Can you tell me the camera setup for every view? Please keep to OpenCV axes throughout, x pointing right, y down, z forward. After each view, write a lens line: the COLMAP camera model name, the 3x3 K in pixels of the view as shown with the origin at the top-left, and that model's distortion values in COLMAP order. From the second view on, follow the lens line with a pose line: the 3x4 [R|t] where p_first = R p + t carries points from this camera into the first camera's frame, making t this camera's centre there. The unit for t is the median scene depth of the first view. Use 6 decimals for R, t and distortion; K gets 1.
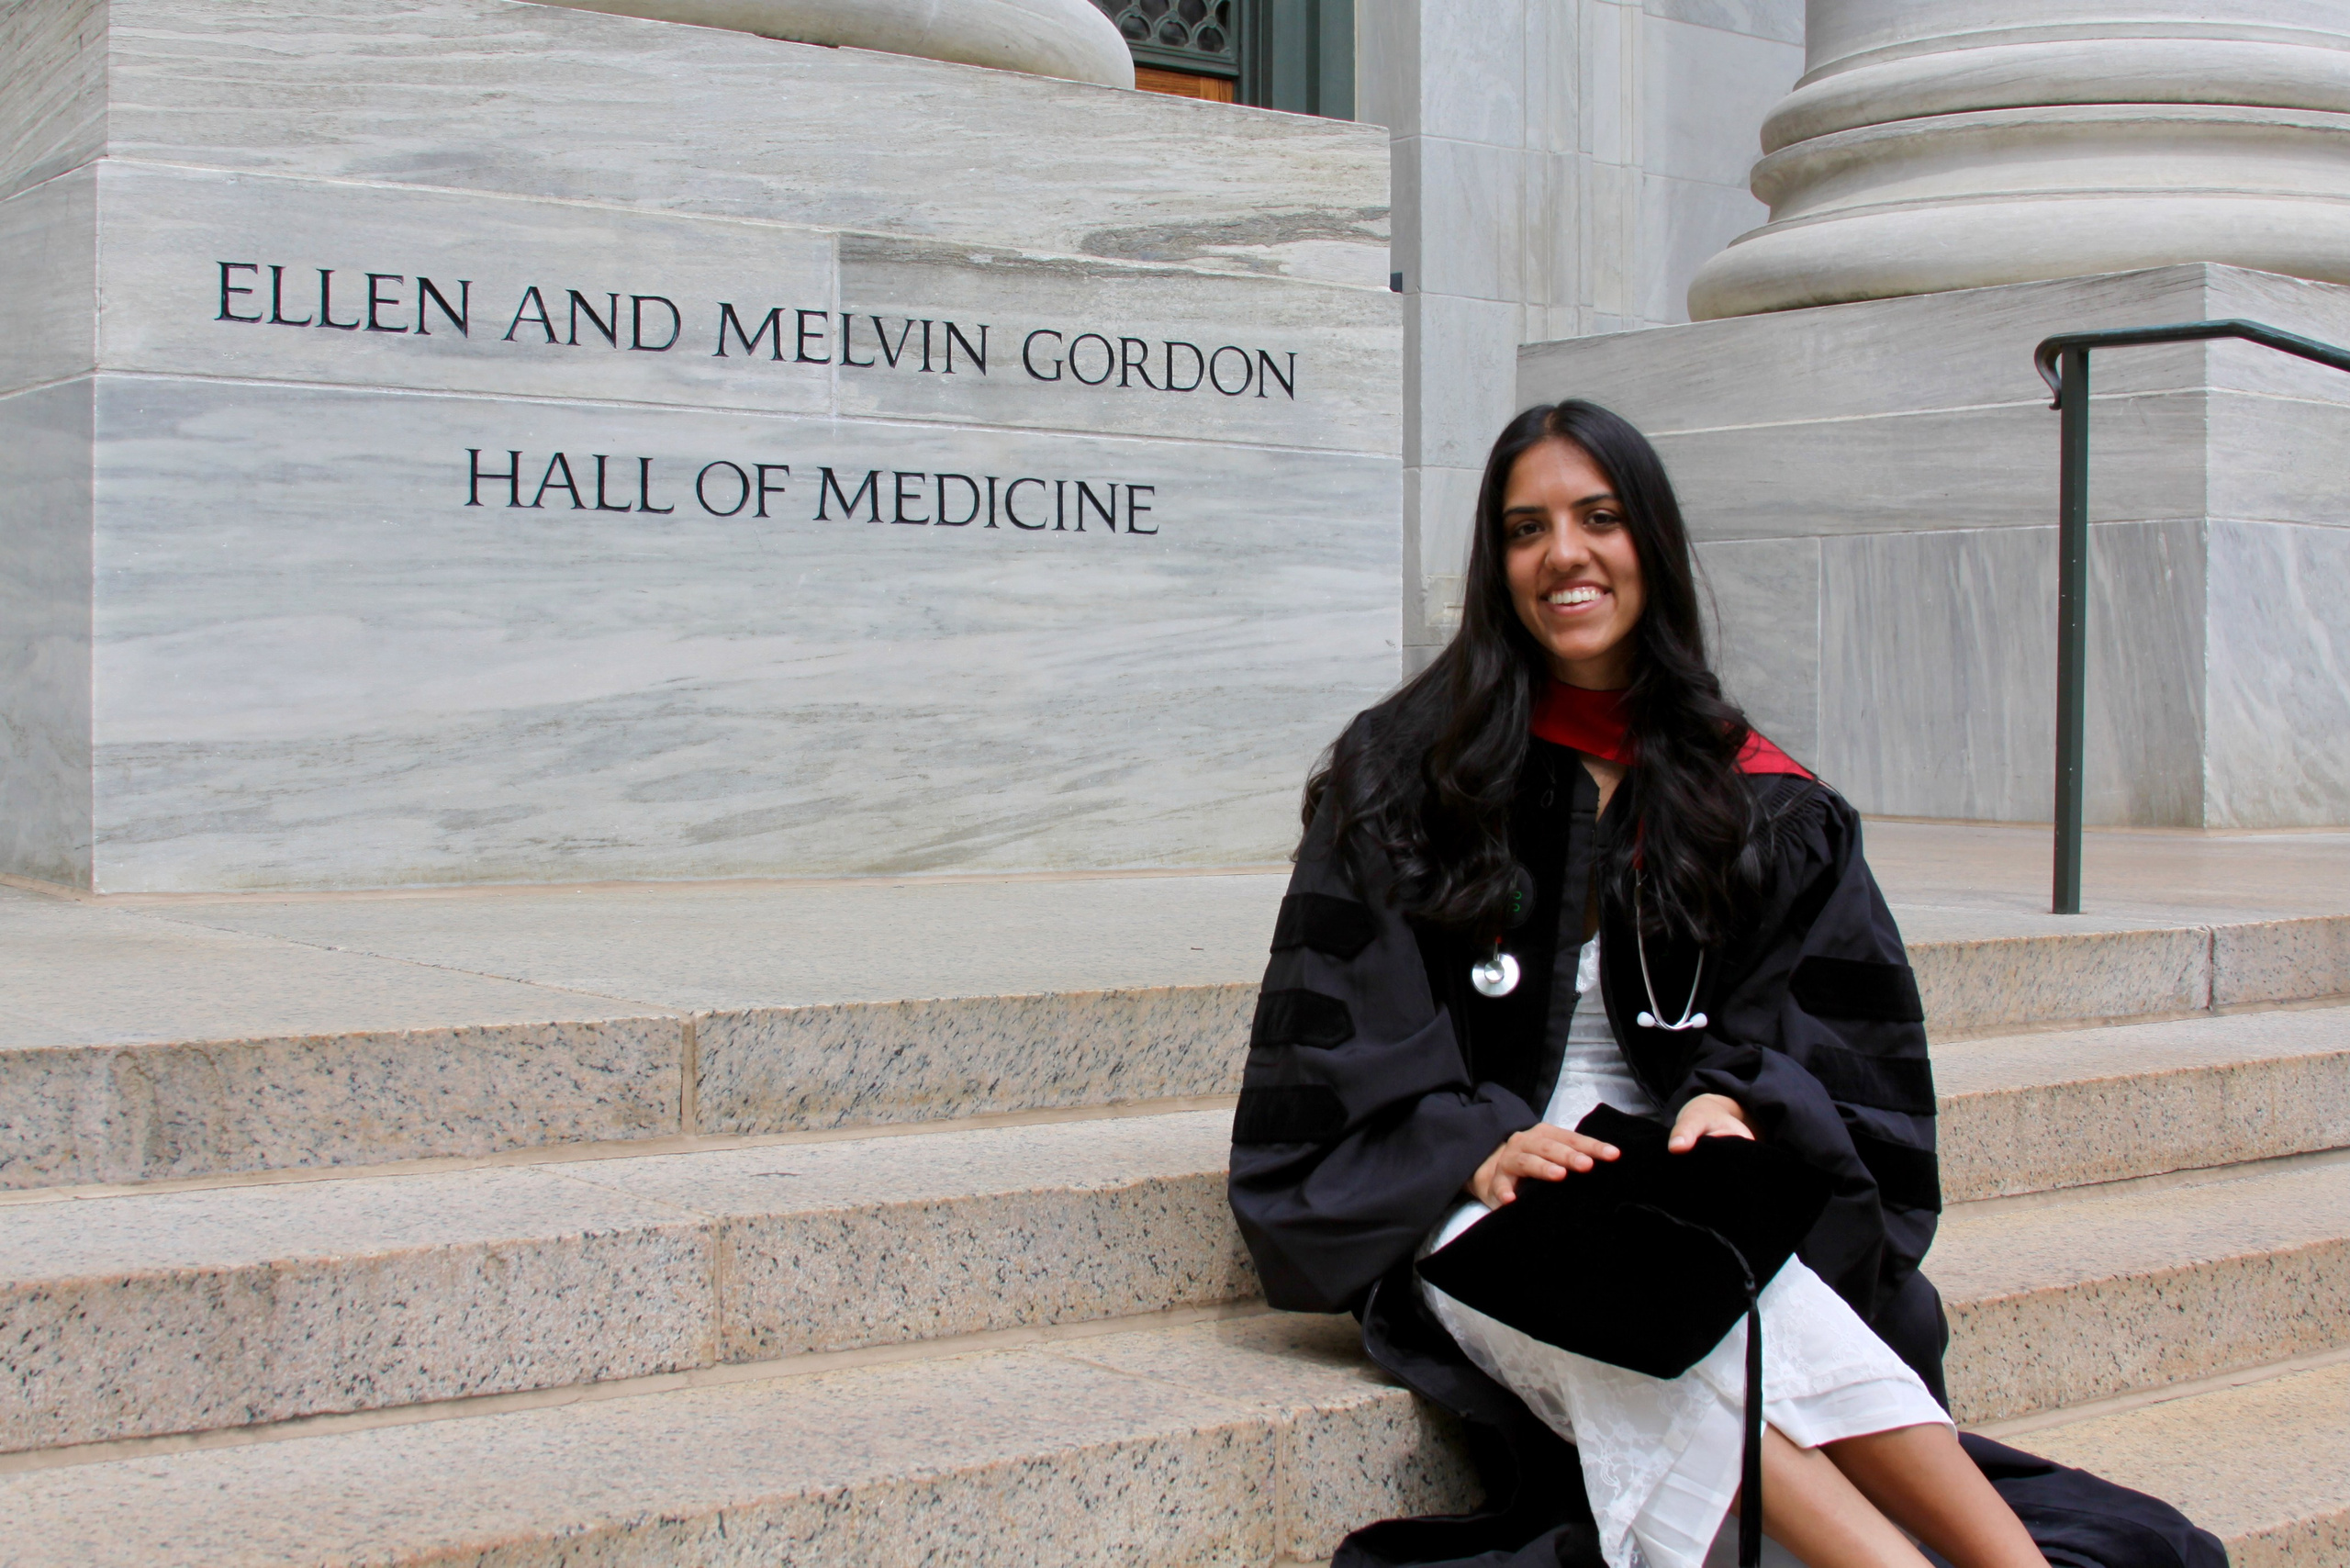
lens RADIAL K [[3220.7, 0, 1204.4], [0, 3220.7, 780.5], [0, 0, 1]] dist [-0.161810, 0.111970]
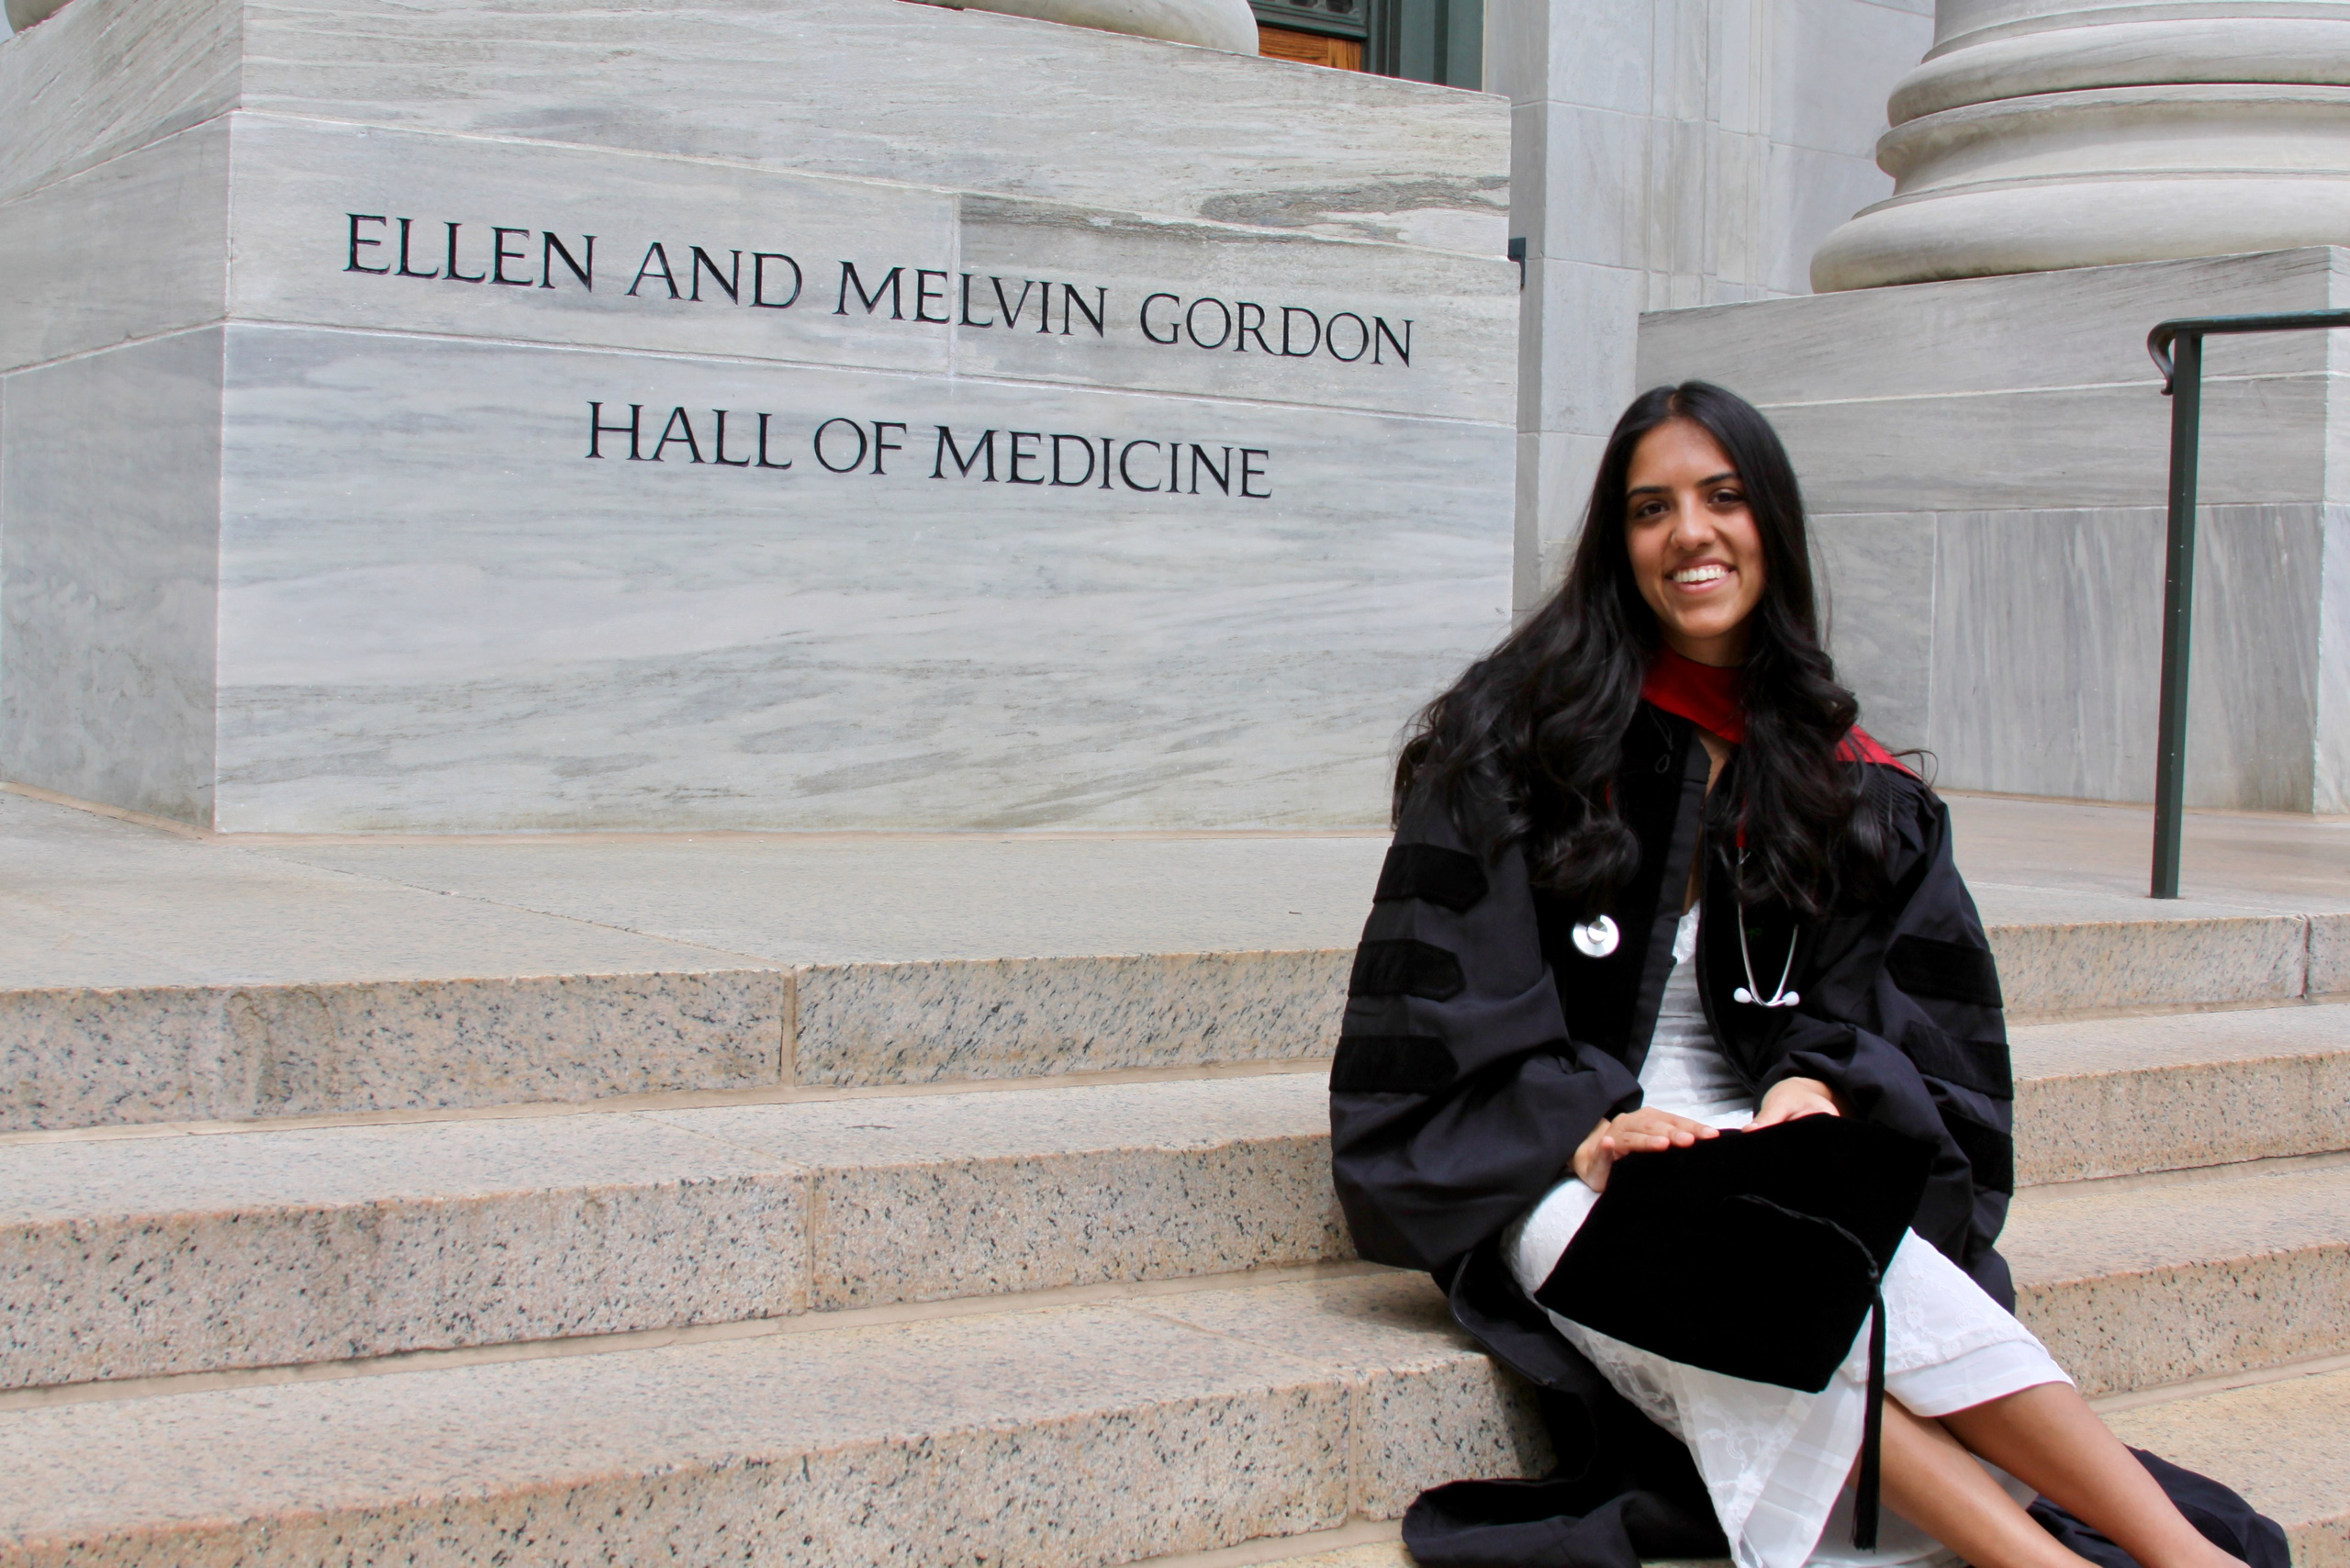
lens RADIAL K [[3216.1, 0, 1202.7], [0, 3216.1, 806.5], [0, 0, 1]] dist [-0.161106, 0.101969]
pose [[0.999033, 0.023580, -0.037112, 0.003996], [-0.022742, 0.999481, 0.022831, -0.002647], [0.037631, -0.021965, 0.999050, -0.007976]]
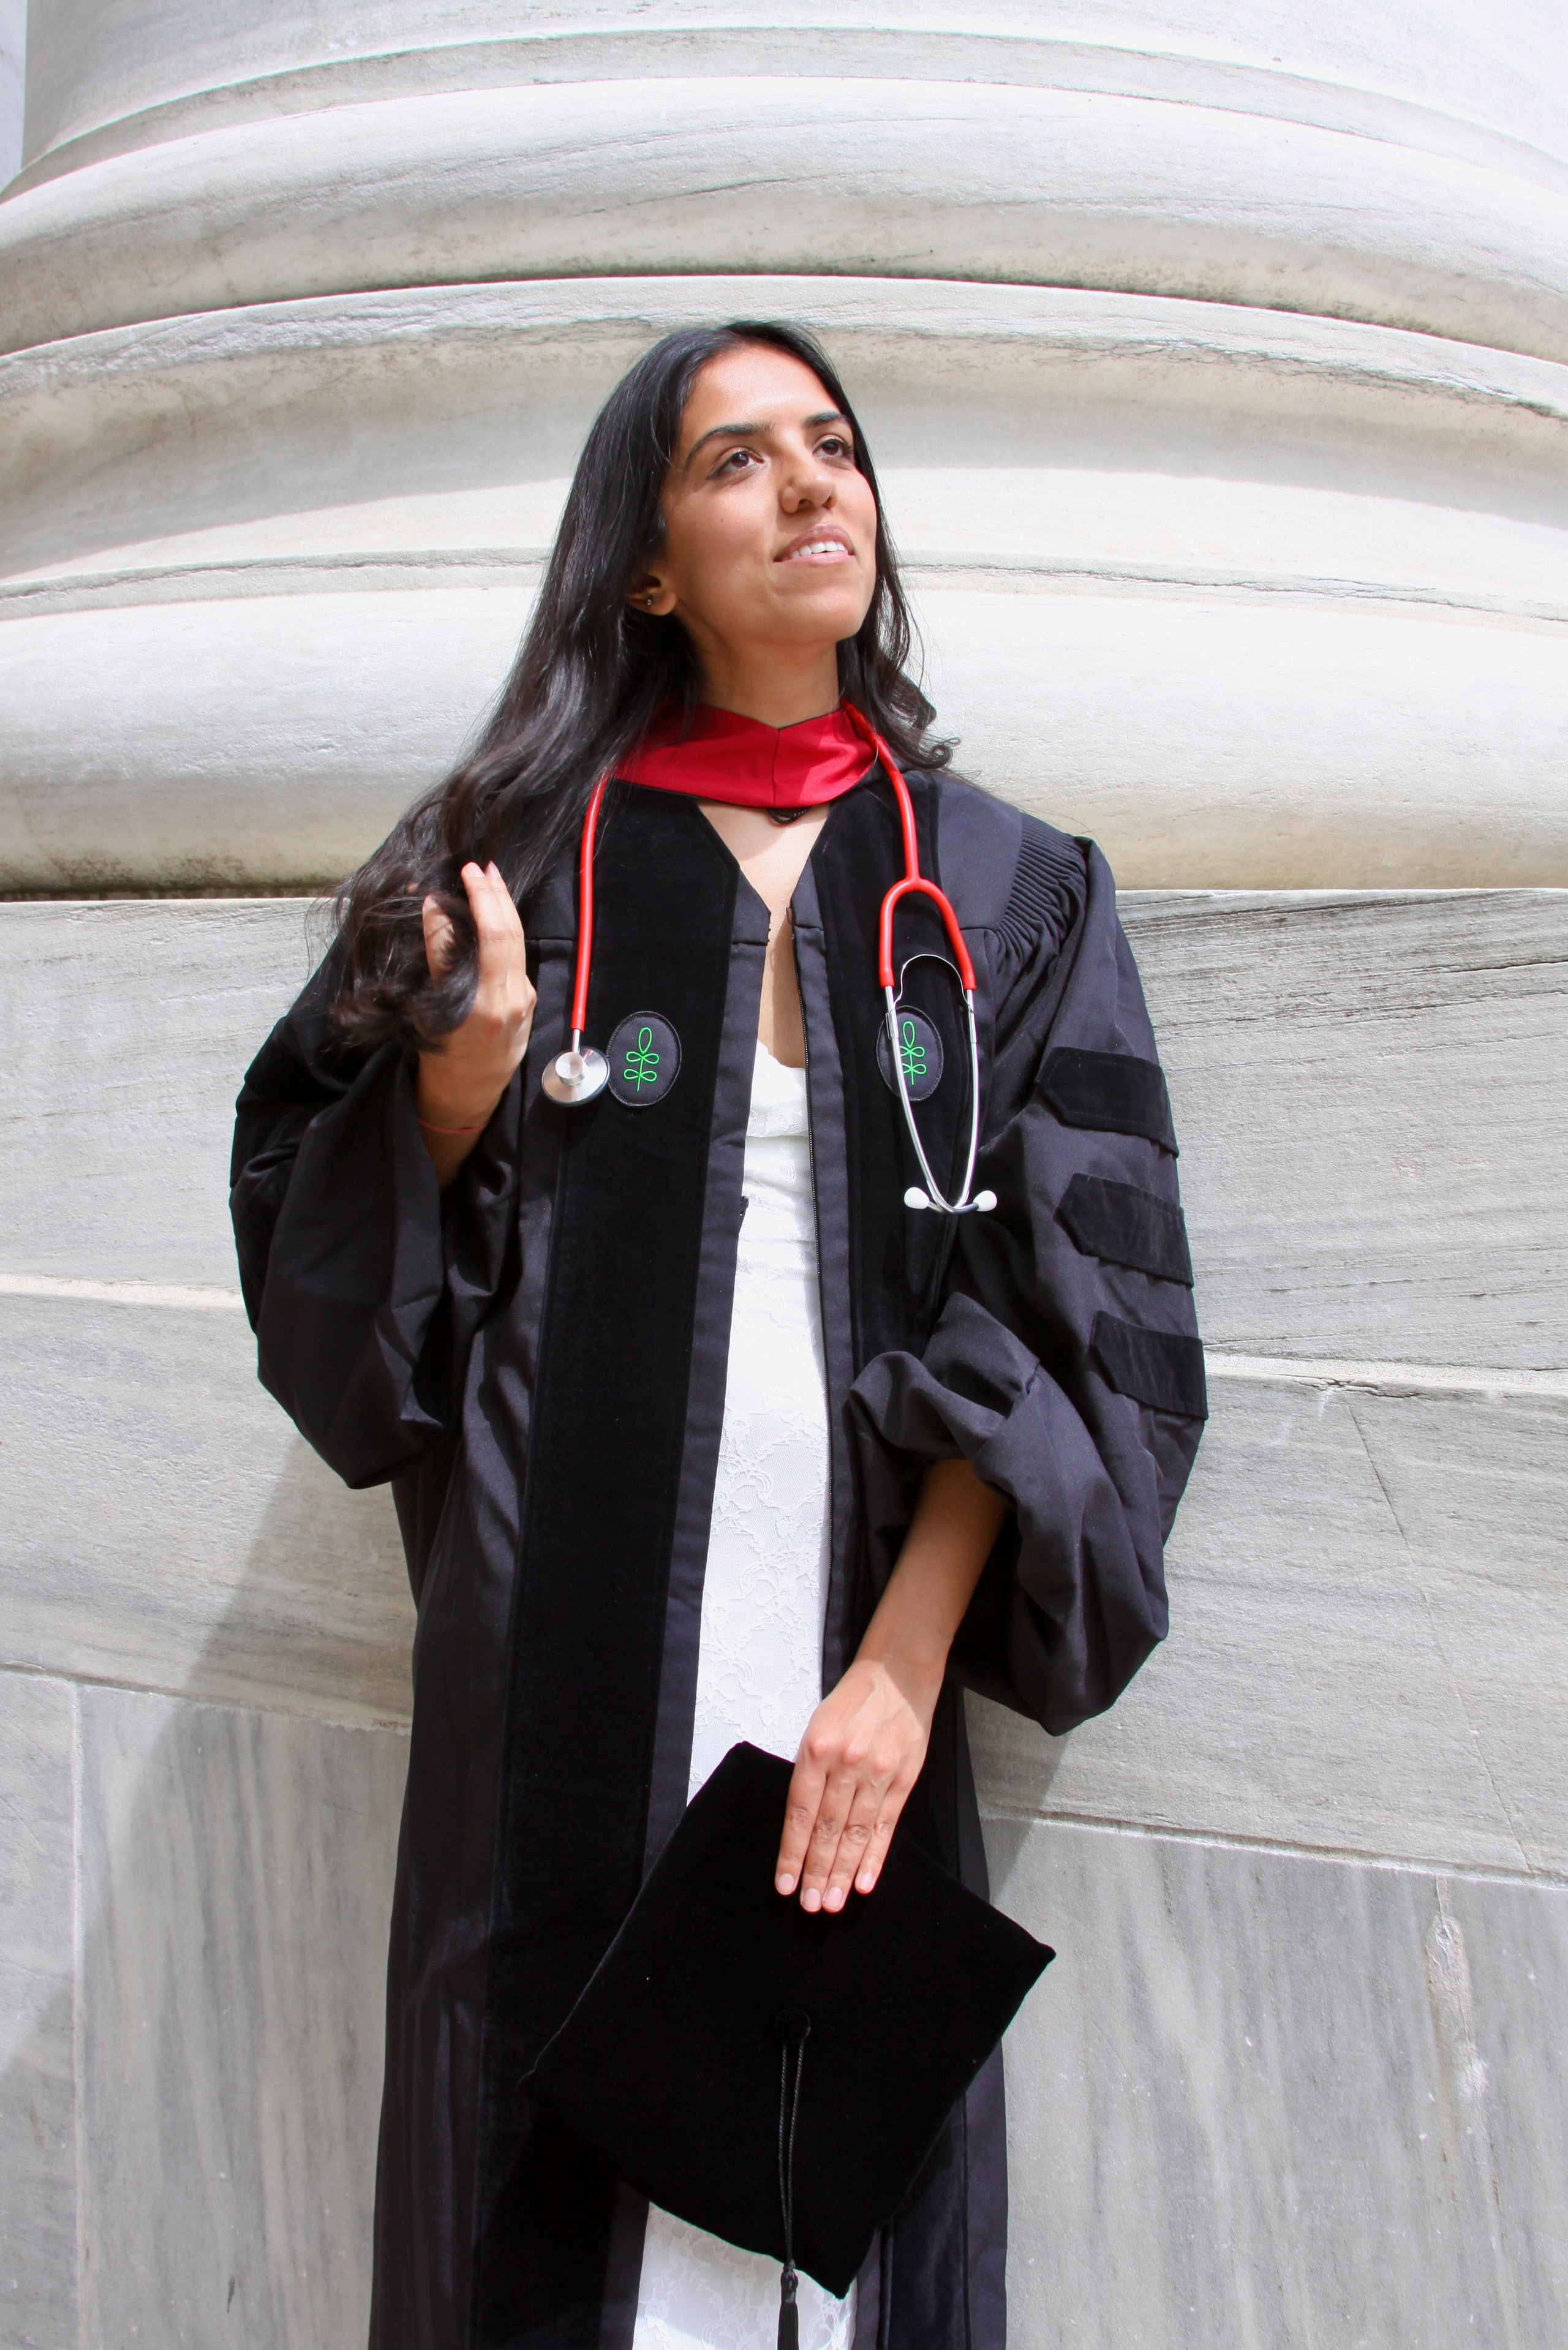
lens RADIAL K [[3220.7, 0, 713.9], [0, 3220.7, 1224.7], [0, 0, 1]] dist [-0.161810, 0.111970]
pose [[0.912412, -0.010274, 0.409143, 0.198265], [-0.003698, 0.999437, 0.033343, -0.203434], [-0.409255, -0.031935, 0.911861, 1.116300]]
